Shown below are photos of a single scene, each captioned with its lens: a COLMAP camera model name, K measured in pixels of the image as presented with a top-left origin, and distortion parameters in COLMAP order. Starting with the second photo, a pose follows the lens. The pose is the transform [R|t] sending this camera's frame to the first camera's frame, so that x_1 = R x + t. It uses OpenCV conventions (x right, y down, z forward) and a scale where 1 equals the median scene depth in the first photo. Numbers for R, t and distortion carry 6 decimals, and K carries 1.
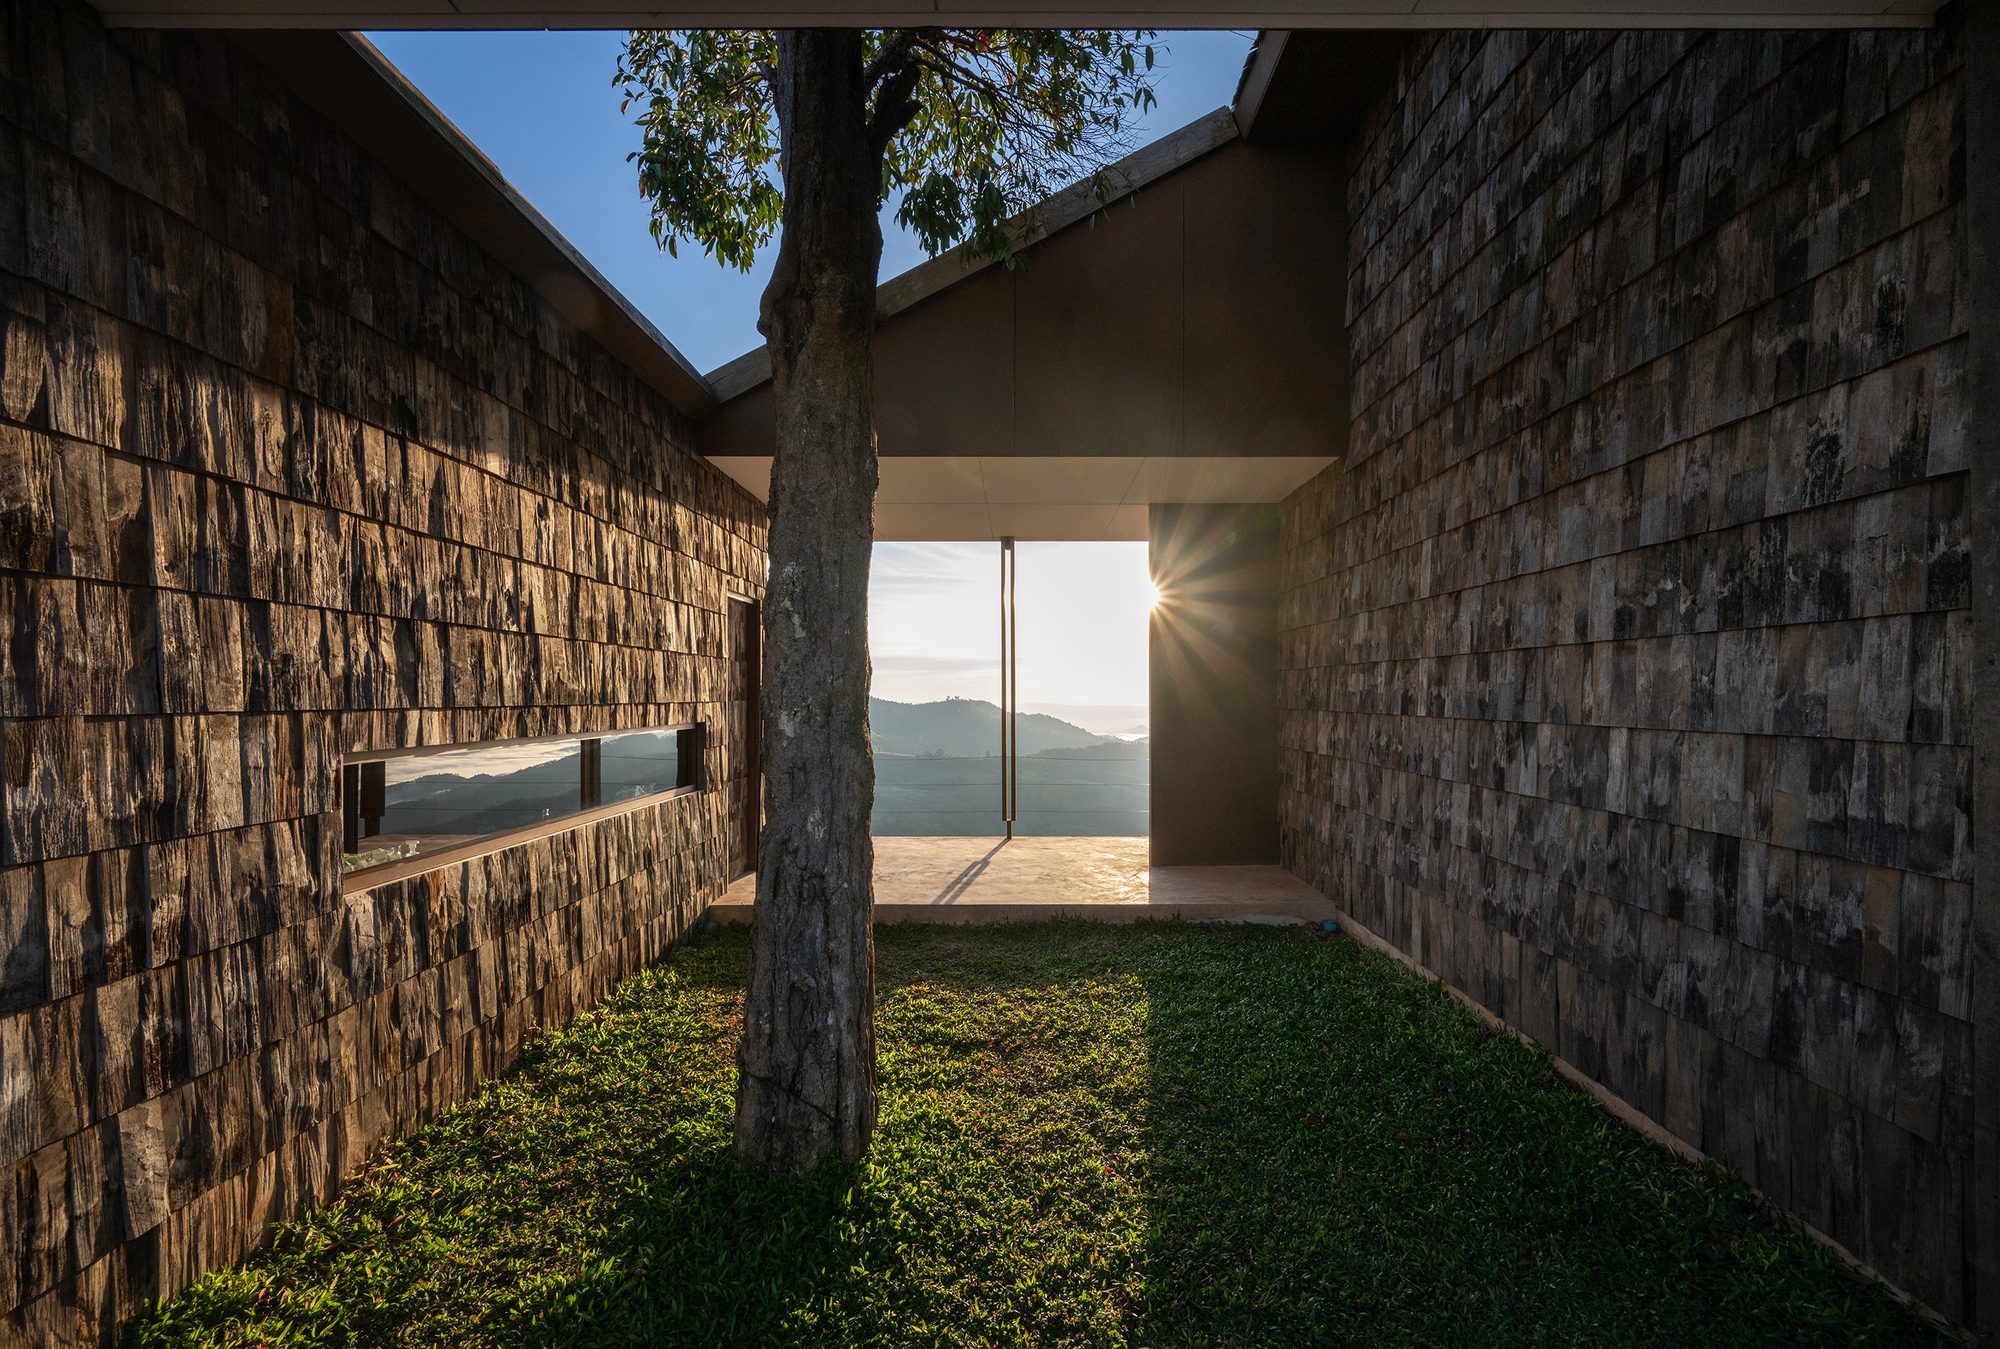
lens RADIAL K [[817.5, 0, 1005.2], [0, 817.5, 690.9], [0, 0, 1]] dist [-0.000514, -0.000153]
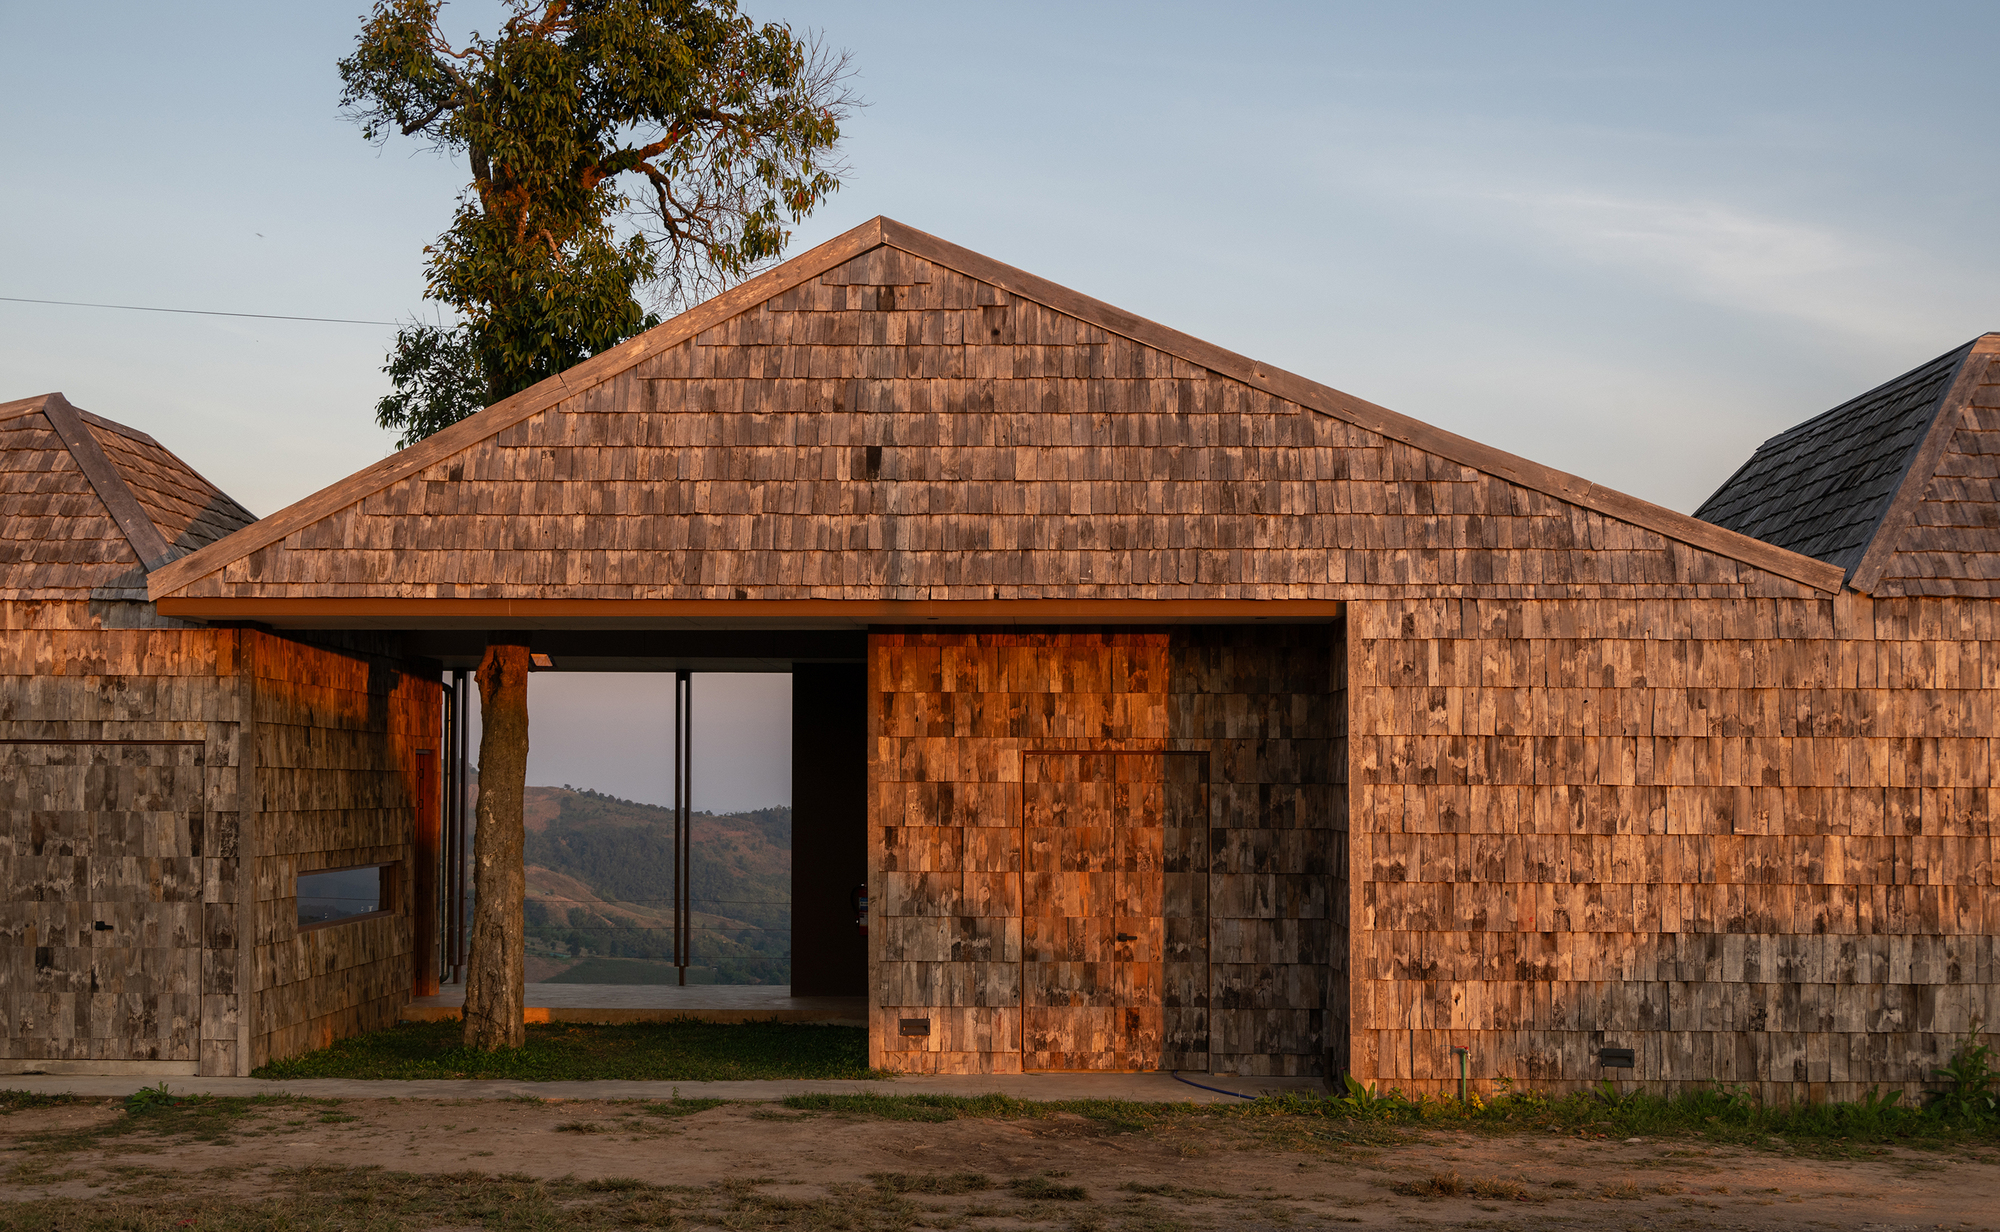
lens RADIAL K [[2397.4, 0, 1000.9], [0, 2397.4, 777.3], [0, 0, 1]] dist [0.008369, 0.015400]
pose [[0.999926, 0.003650, 0.011648, 0.777160], [-0.003634, 0.999992, -0.001385, -0.138846], [-0.011653, 0.001342, 0.999931, -4.062810]]
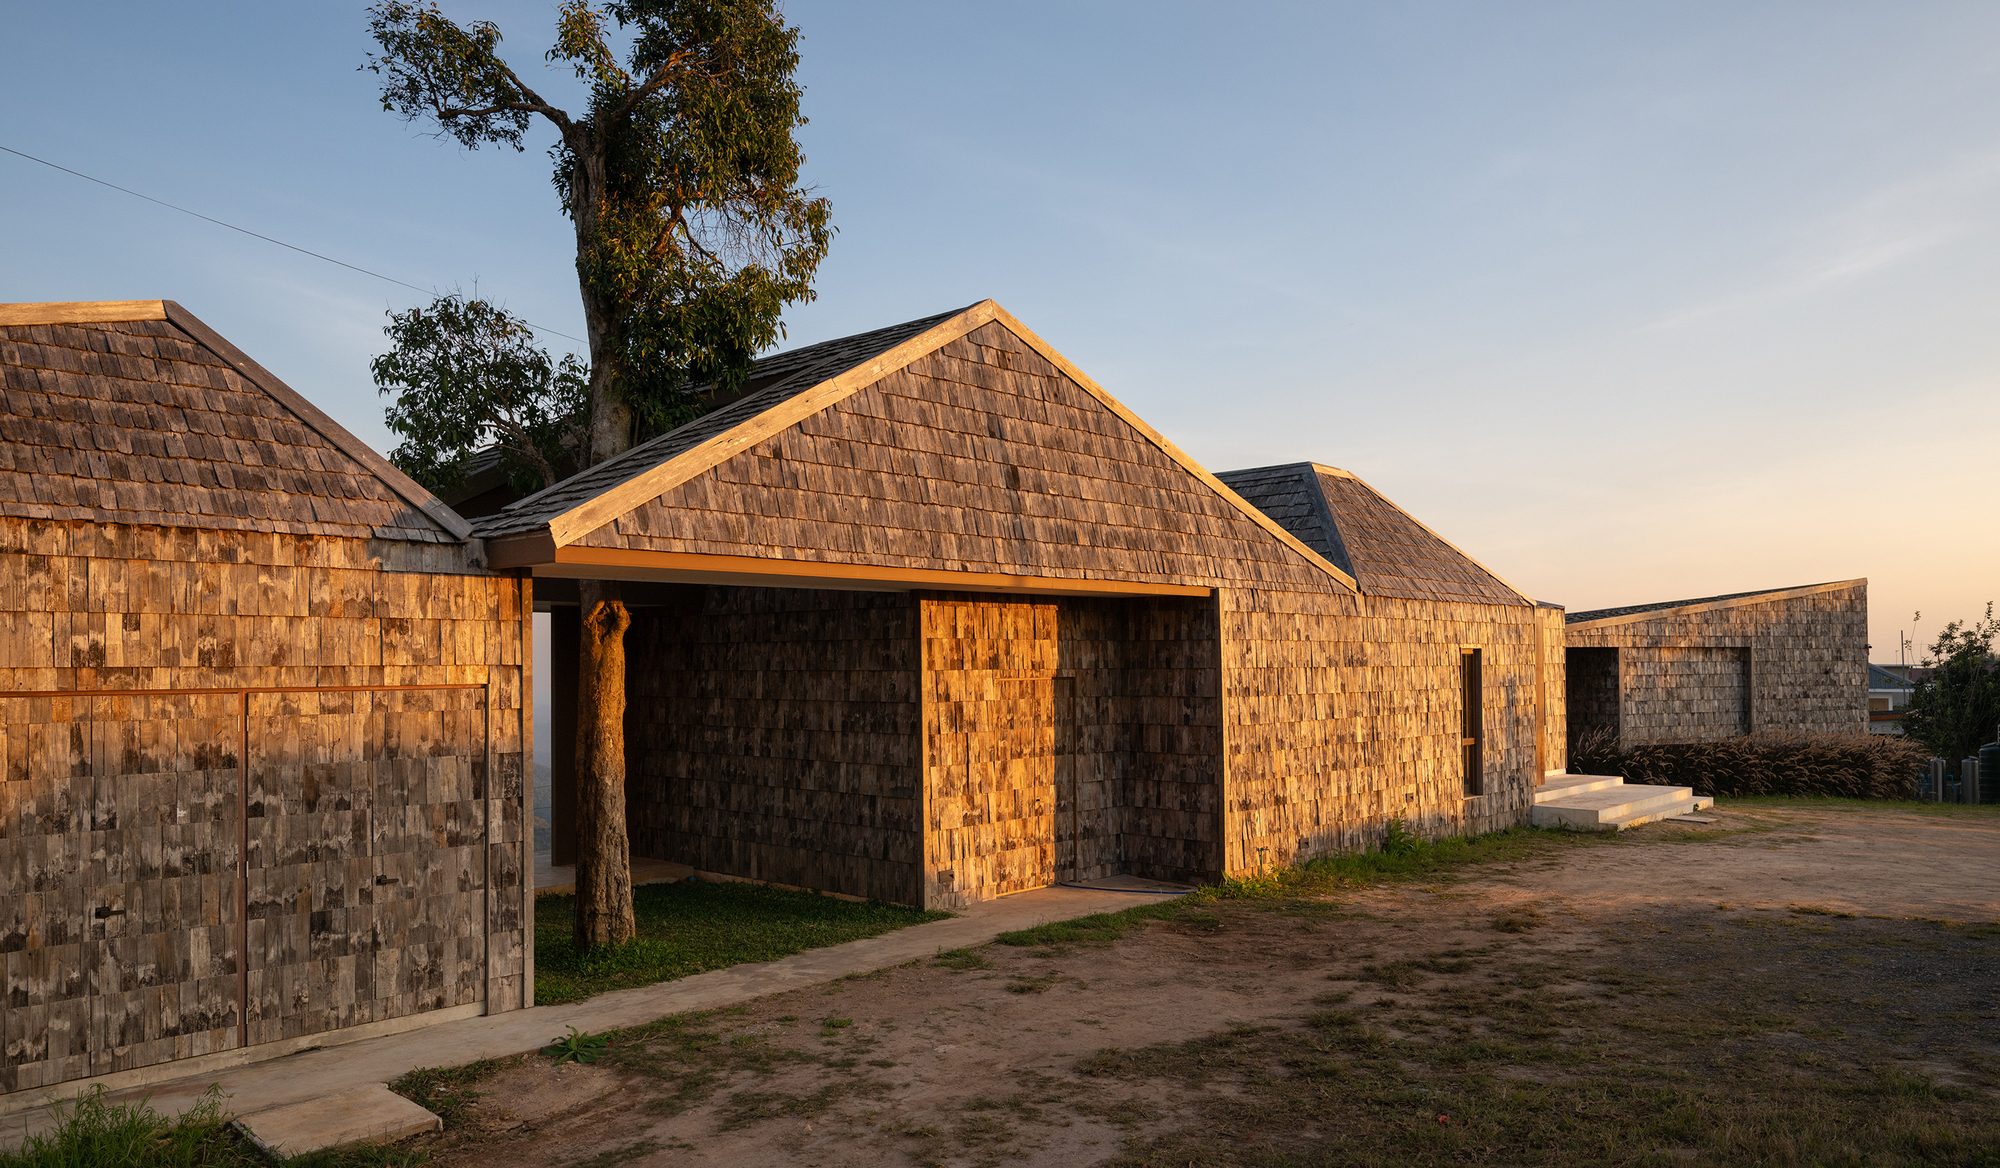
lens RADIAL K [[1307.5, 0, 1002.2], [0, 1307.5, 668.8], [0, 0, 1]] dist [0.003584, 0.000558]
pose [[0.666299, -0.008463, 0.745637, -1.823175], [0.006014, 0.999964, 0.005975, -0.244781], [-0.745661, 0.000503, 0.666326, -1.962369]]
